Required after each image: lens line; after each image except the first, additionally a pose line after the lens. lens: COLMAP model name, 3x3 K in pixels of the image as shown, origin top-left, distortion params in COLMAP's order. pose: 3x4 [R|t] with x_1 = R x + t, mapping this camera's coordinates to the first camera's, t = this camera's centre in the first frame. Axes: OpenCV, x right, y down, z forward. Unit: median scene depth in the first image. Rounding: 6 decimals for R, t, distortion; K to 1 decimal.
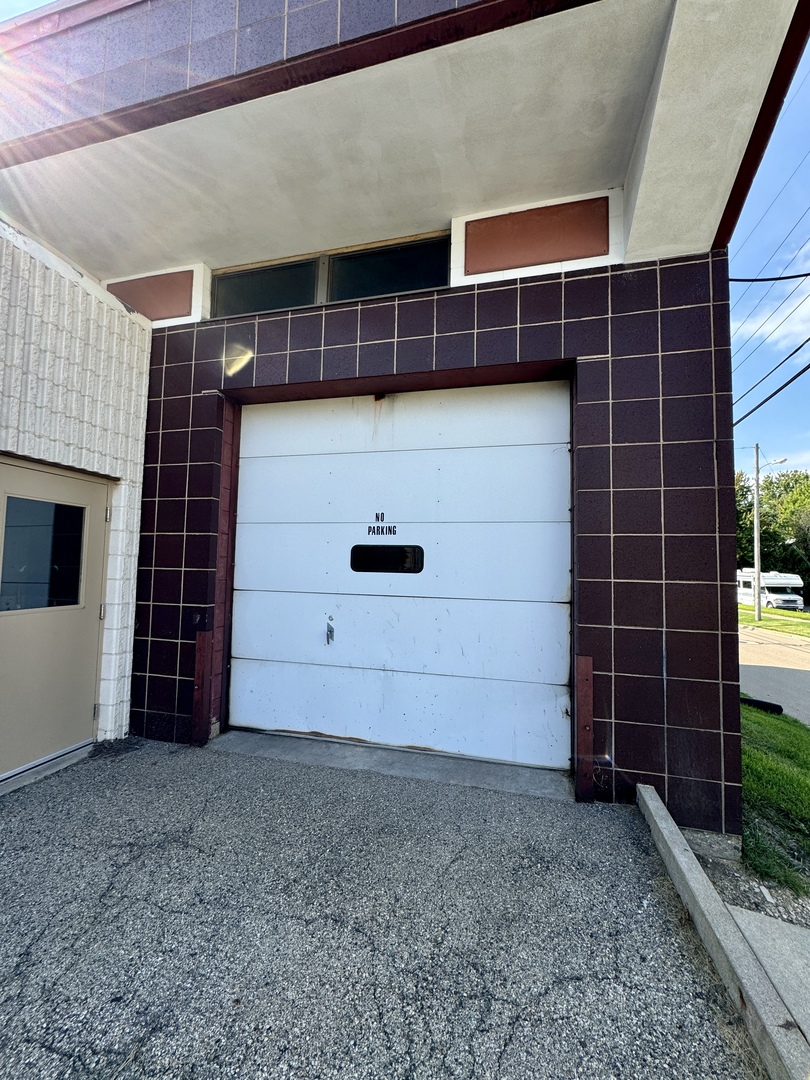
lens RADIAL K [[433.6, 0, 405.0], [0, 433.6, 540.0], [0, 0, 1]] dist [-0.000030, -0.000014]
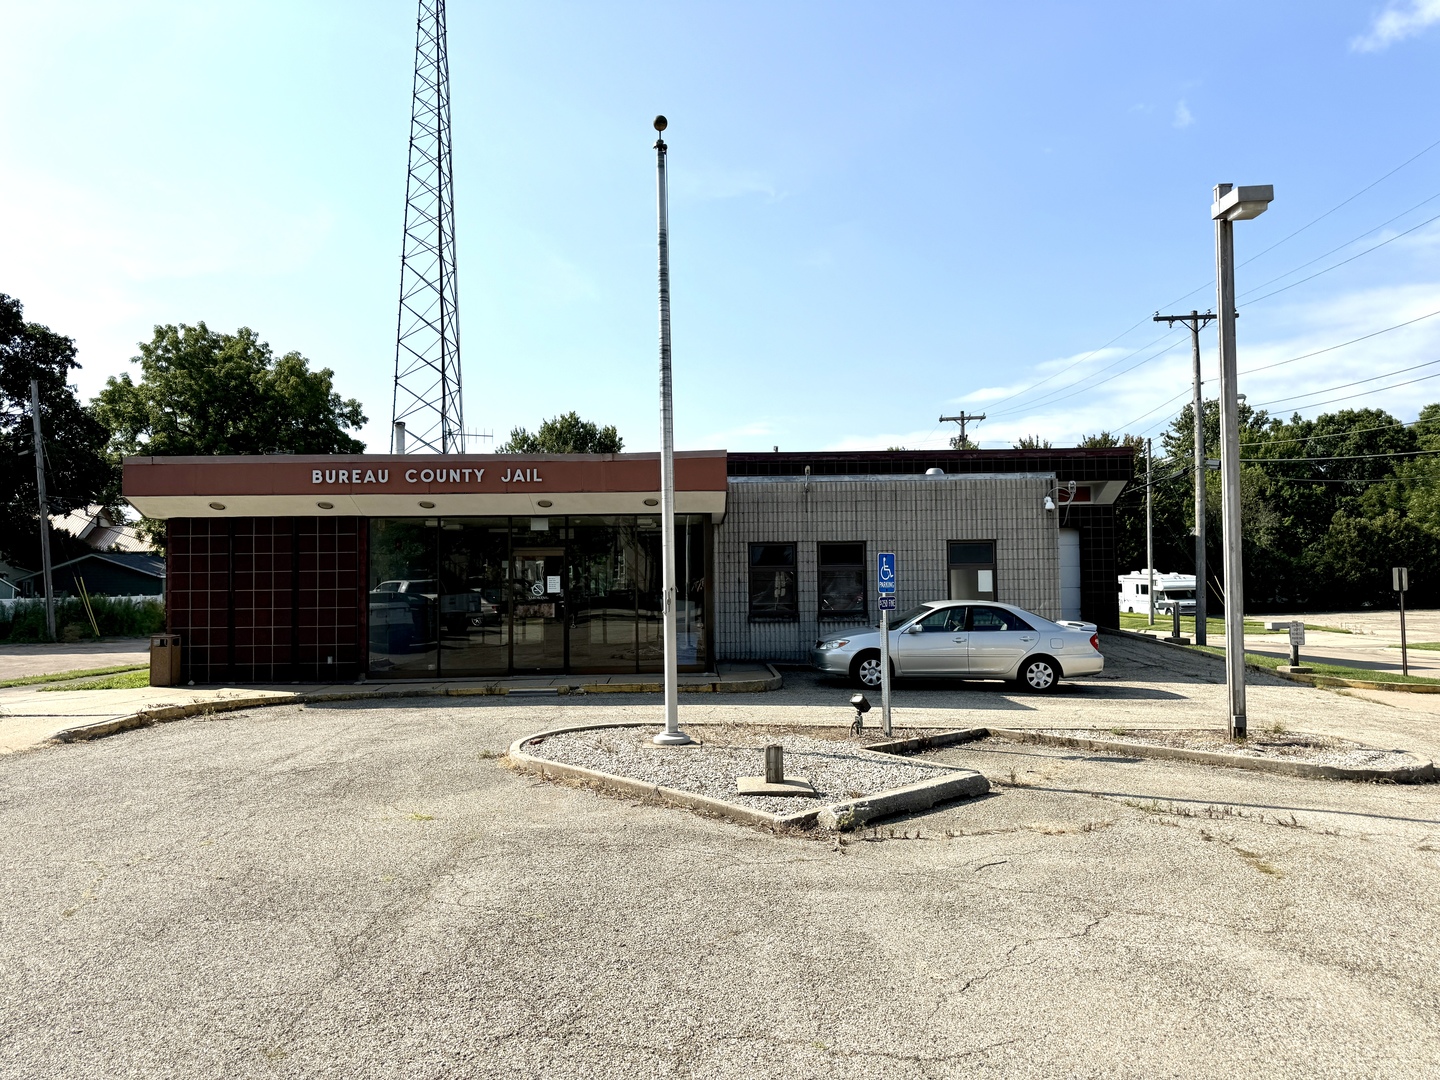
lens RADIAL K [[1008.0, 0, 720.0], [0, 1008.0, 540.0], [0, 0, 1]] dist [0.025939, -0.006680]
pose [[0.968008, -0.019541, 0.250158, -0.489461], [0.015710, 0.999727, 0.017300, -0.038385], [-0.250427, -0.012816, 0.968051, -0.685382]]
